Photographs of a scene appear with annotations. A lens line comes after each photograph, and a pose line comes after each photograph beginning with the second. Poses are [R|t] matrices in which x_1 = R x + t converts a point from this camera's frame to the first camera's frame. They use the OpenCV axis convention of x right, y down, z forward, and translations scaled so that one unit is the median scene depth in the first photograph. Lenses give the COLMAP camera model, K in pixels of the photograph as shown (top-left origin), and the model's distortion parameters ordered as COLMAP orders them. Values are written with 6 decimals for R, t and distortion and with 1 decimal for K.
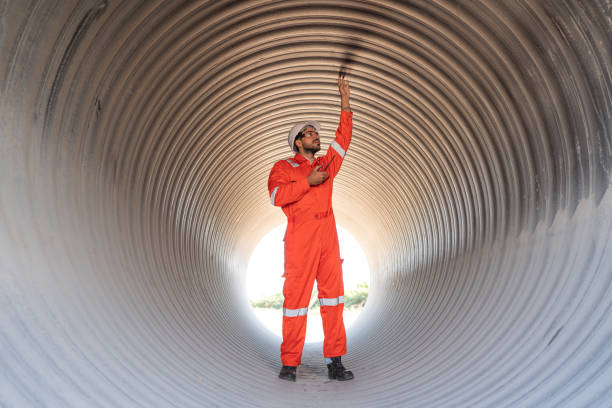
lens RADIAL K [[598.3, 0, 305.5], [0, 598.3, 201.3], [0, 0, 1]] dist [0.032253, 0.000000]
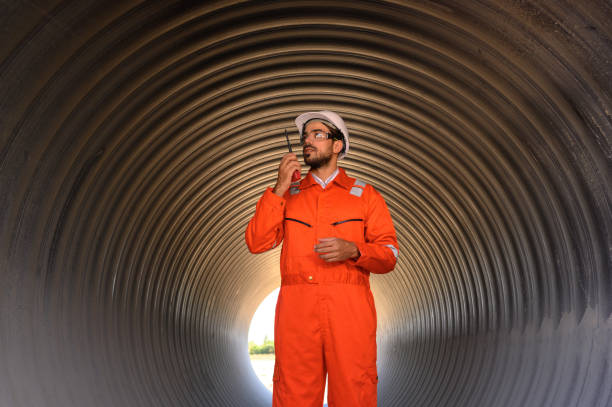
lens RADIAL K [[598.3, 0, 303.9], [0, 598.3, 203.6], [0, 0, 1]] dist [0.032253, 0.000000]
pose [[0.999124, -0.041854, -0.000604, 0.015501], [0.041738, 0.997239, -0.061424, -0.125259], [0.003173, 0.061345, 0.998112, -0.043110]]
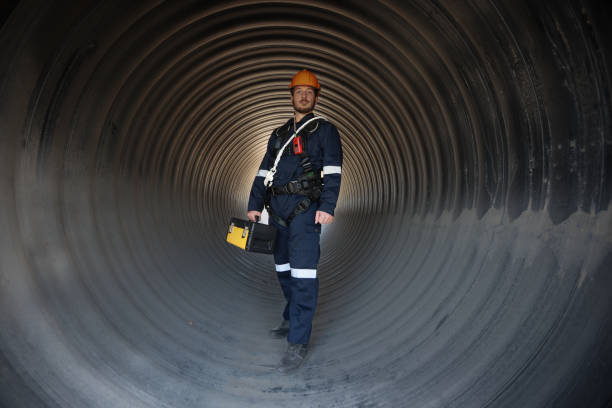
lens RADIAL K [[287.9, 0, 302.0], [0, 287.9, 201.7], [0, 0, 1]] dist [0.005550, -0.001110]
pose [[0.999578, 0.025339, 0.014204, 0.066479], [-0.027228, 0.987666, 0.154188, -0.095203], [-0.010122, -0.154510, 0.987939, 0.307424]]
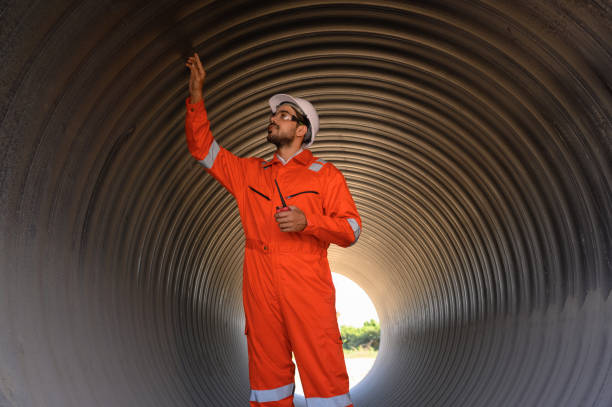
lens RADIAL K [[598.3, 0, 308.9], [0, 598.3, 202.8], [0, 0, 1]] dist [0.032253, 0.000000]
pose [[0.999191, -0.040049, 0.003772, -0.024226], [0.040202, 0.997434, -0.059231, -0.097287], [-0.001390, 0.059335, 0.998237, -0.048280]]
